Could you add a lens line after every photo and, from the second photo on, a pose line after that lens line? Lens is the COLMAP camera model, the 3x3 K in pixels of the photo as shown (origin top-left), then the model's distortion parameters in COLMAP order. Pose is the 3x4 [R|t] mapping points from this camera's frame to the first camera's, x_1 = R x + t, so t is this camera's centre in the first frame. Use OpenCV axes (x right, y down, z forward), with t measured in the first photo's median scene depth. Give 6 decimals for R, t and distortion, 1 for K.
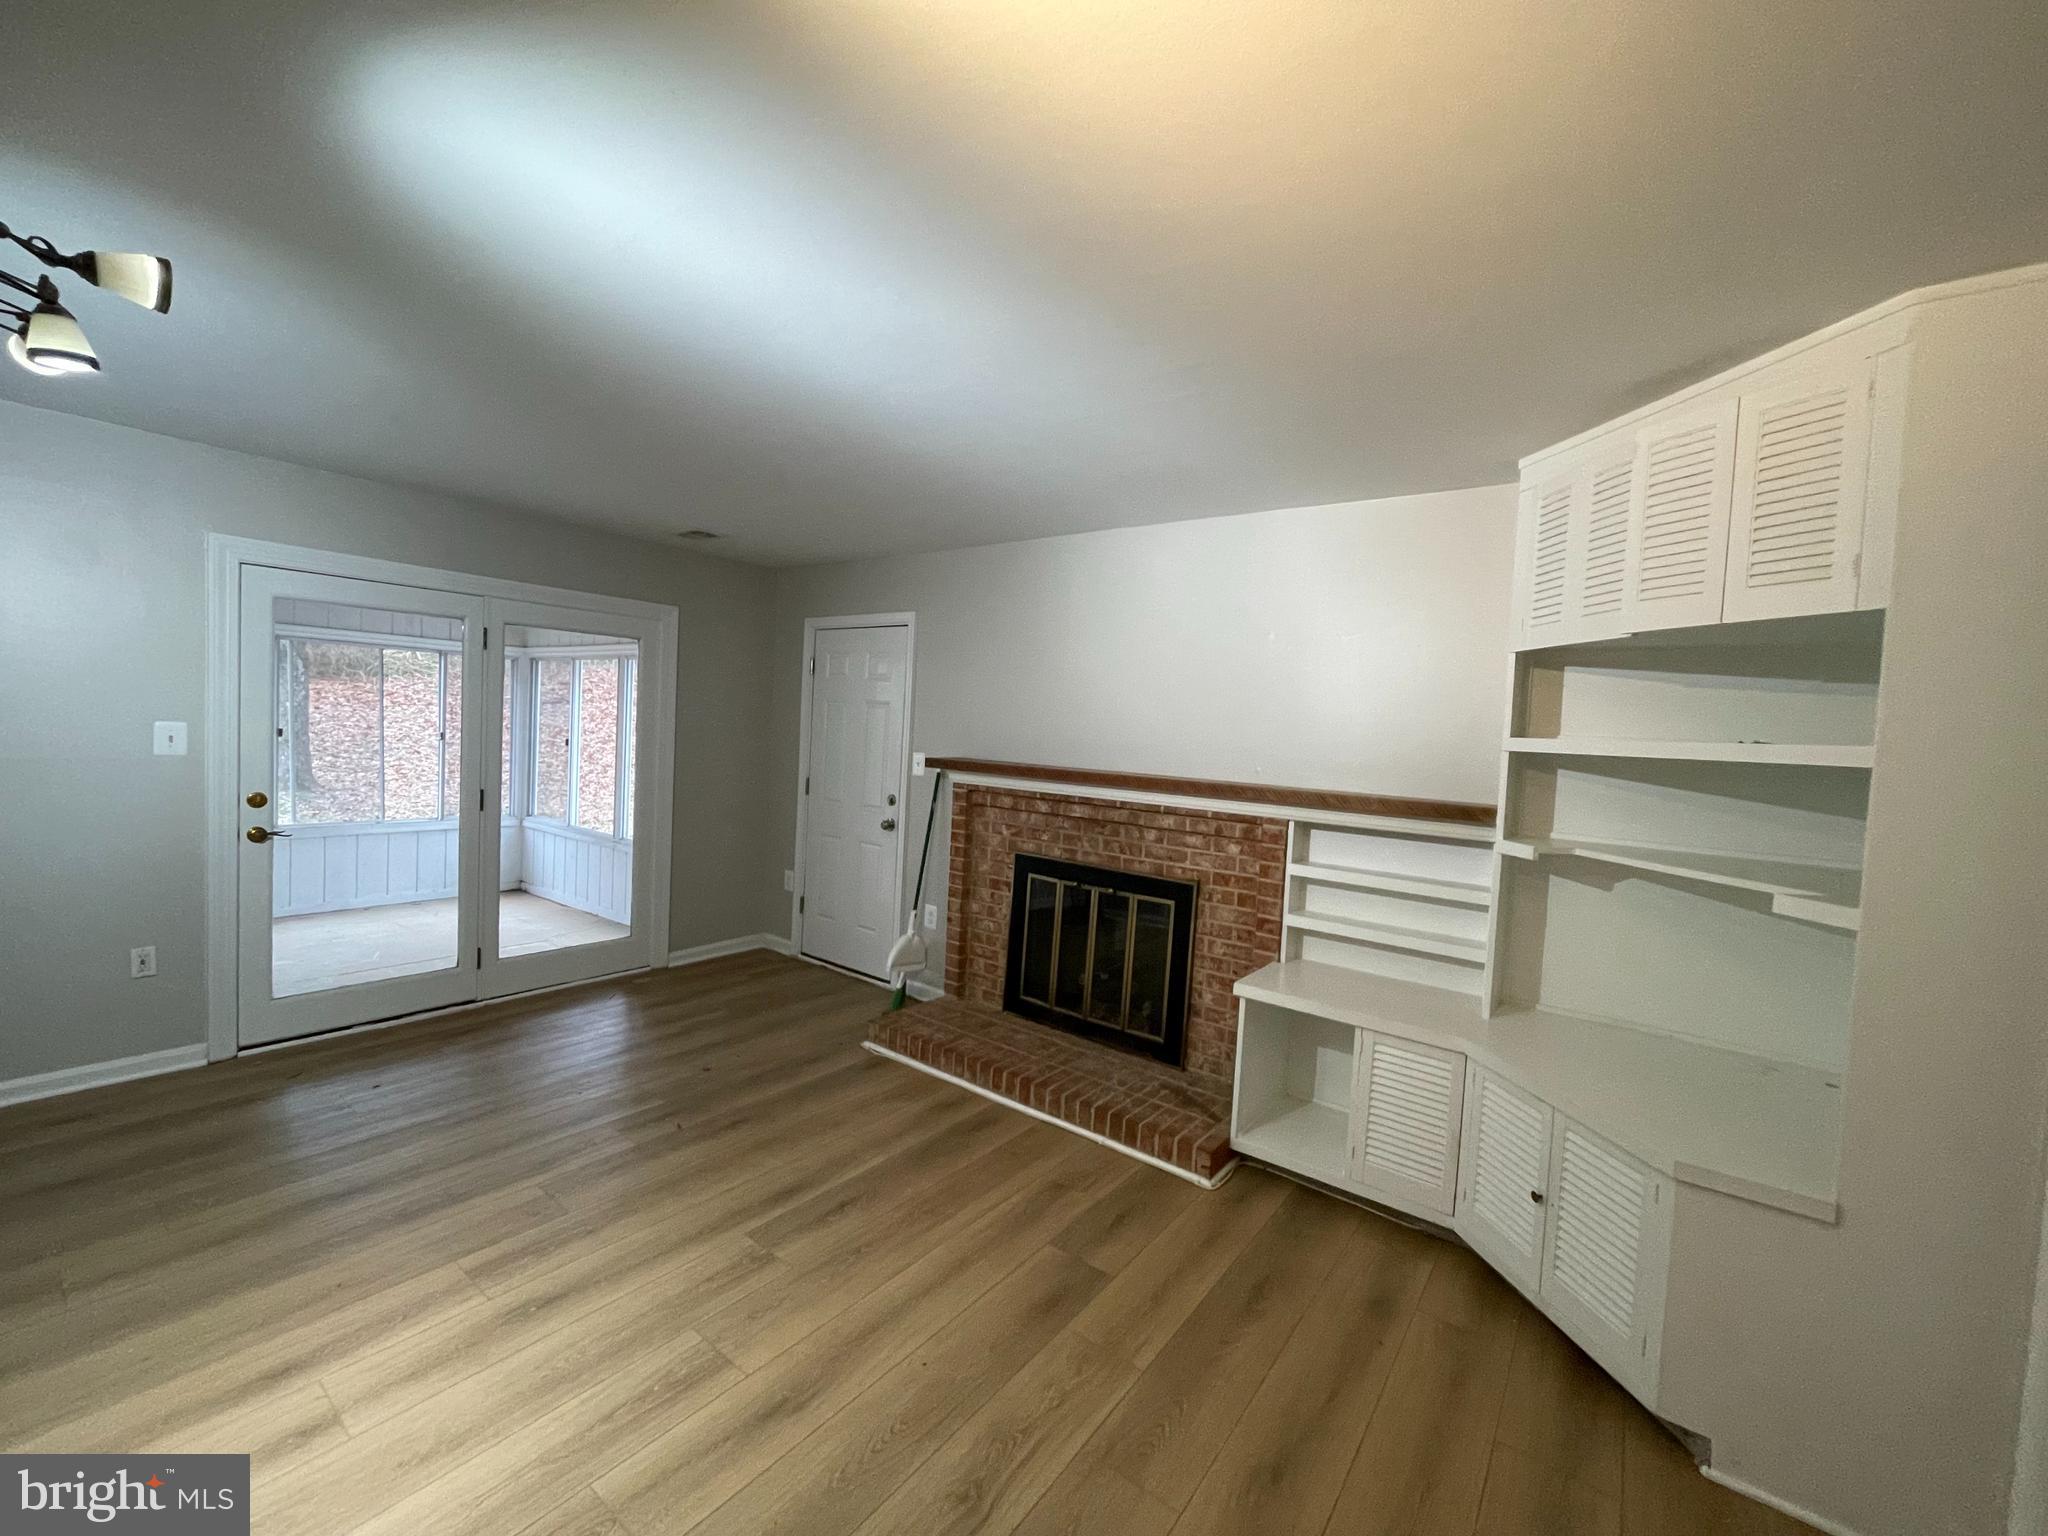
lens RADIAL K [[829.7, 0, 1022.2], [0, 829.7, 775.8], [0, 0, 1]] dist [-0.000791, 0.000044]
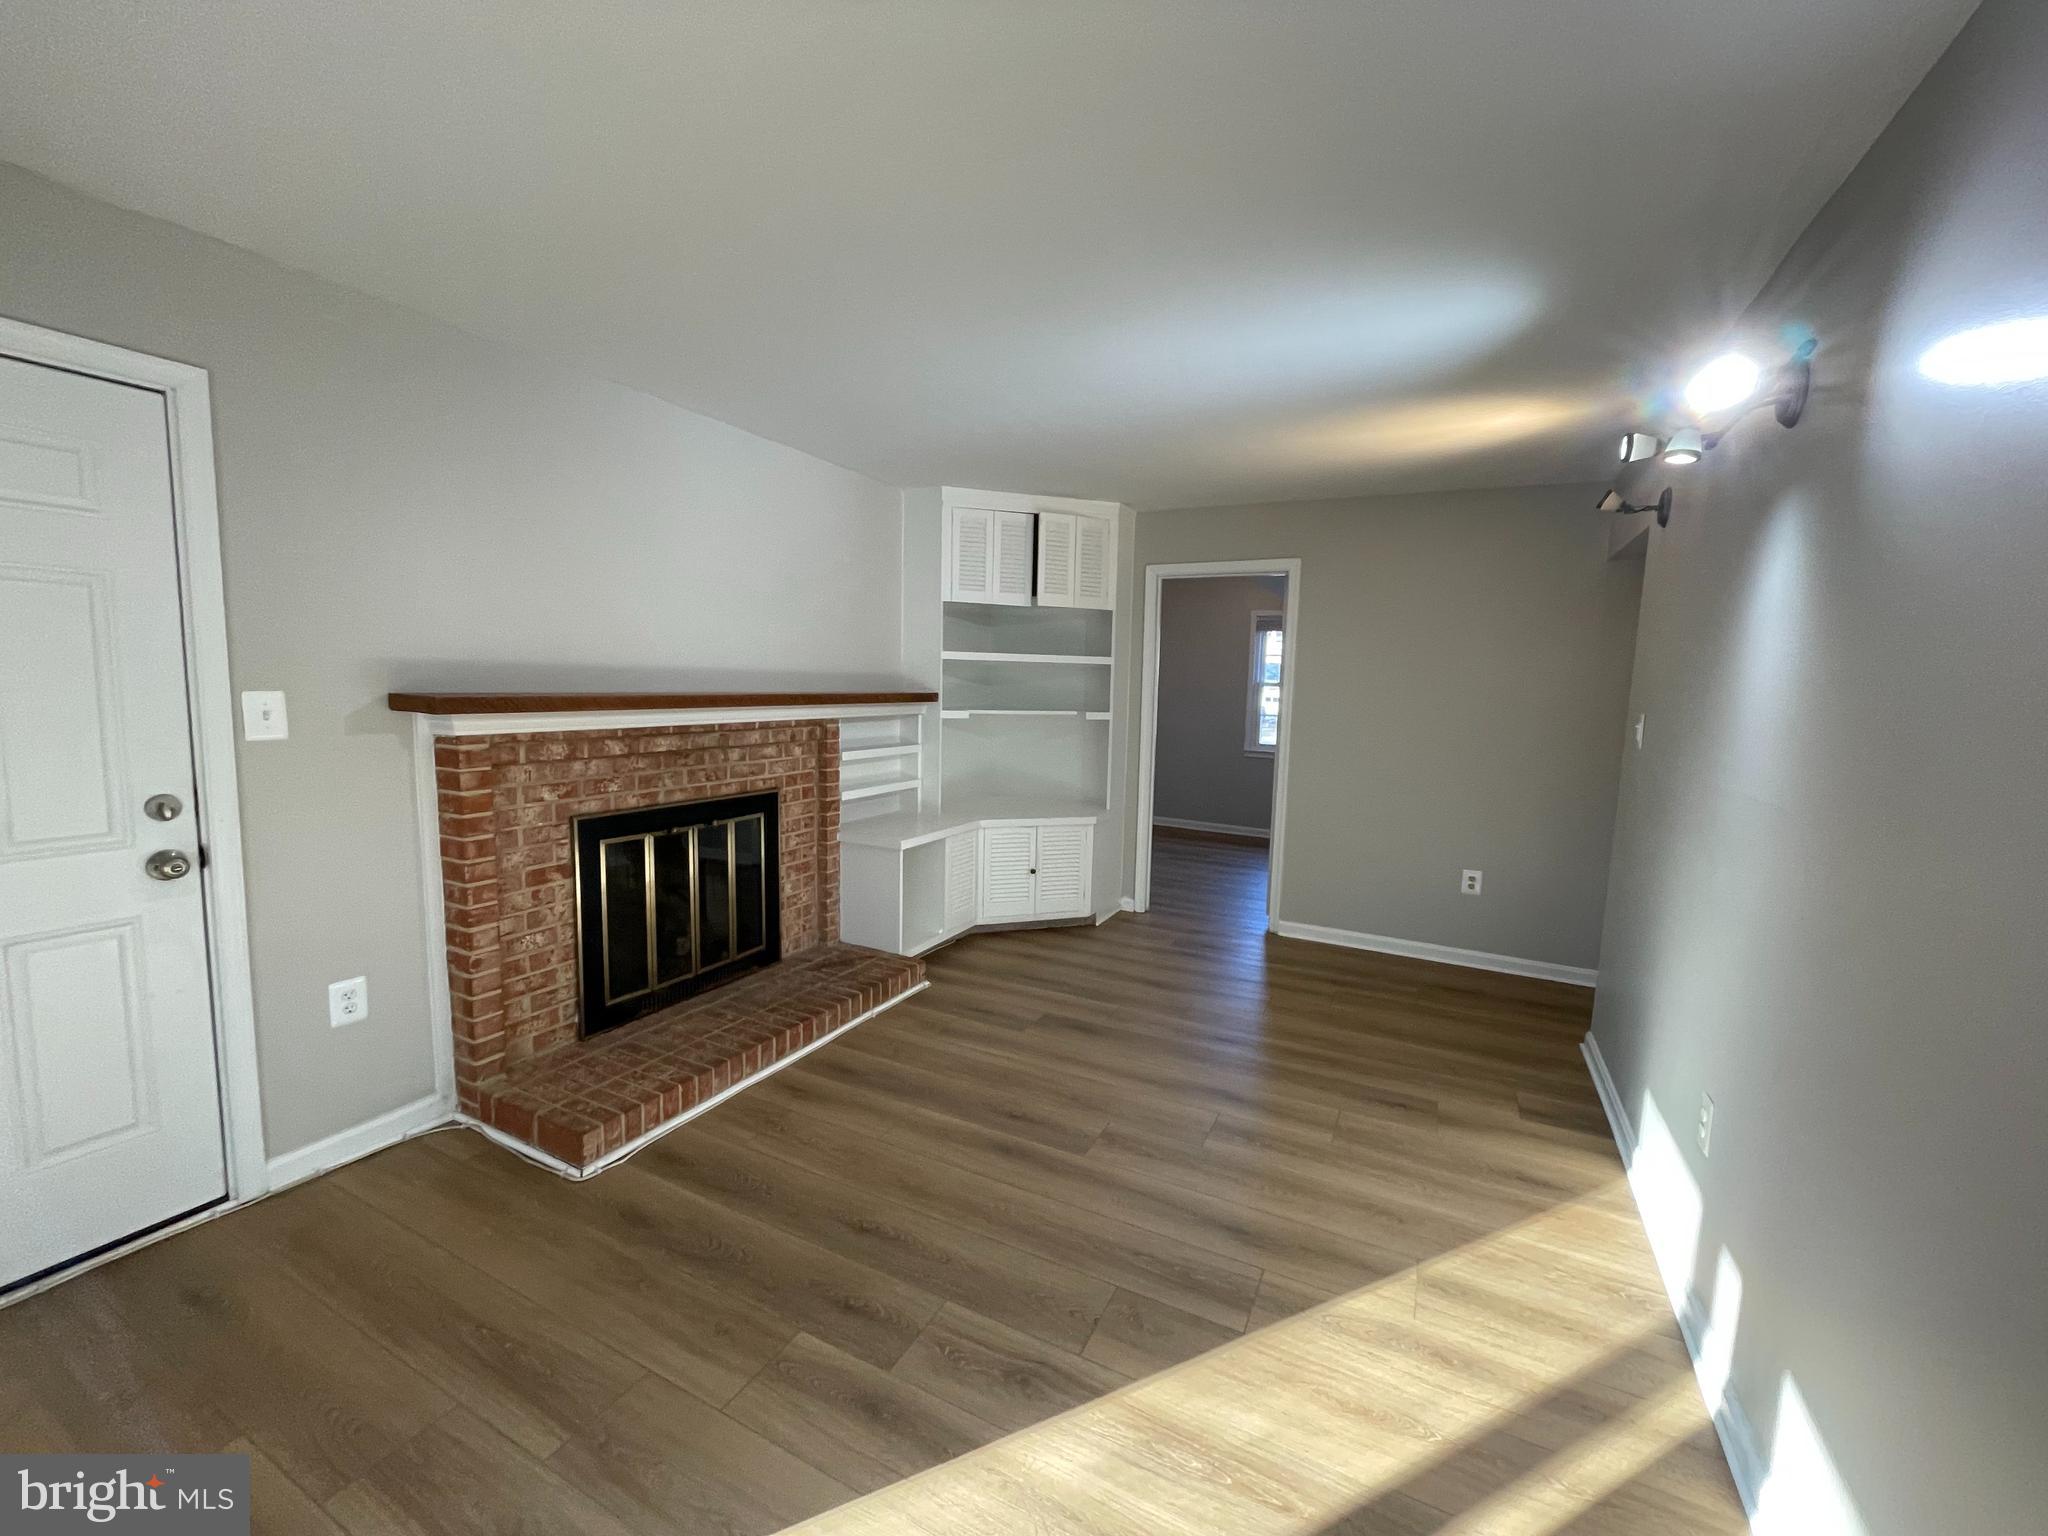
lens RADIAL K [[829.7, 0, 1025.5], [0, 829.7, 760.8], [0, 0, 1]] dist [-0.000791, 0.000044]
pose [[-0.182450, -0.154990, 0.970922, -0.844433], [0.020189, 0.986699, 0.161302, -0.070547], [-0.983008, 0.049031, -0.176894, 0.829999]]
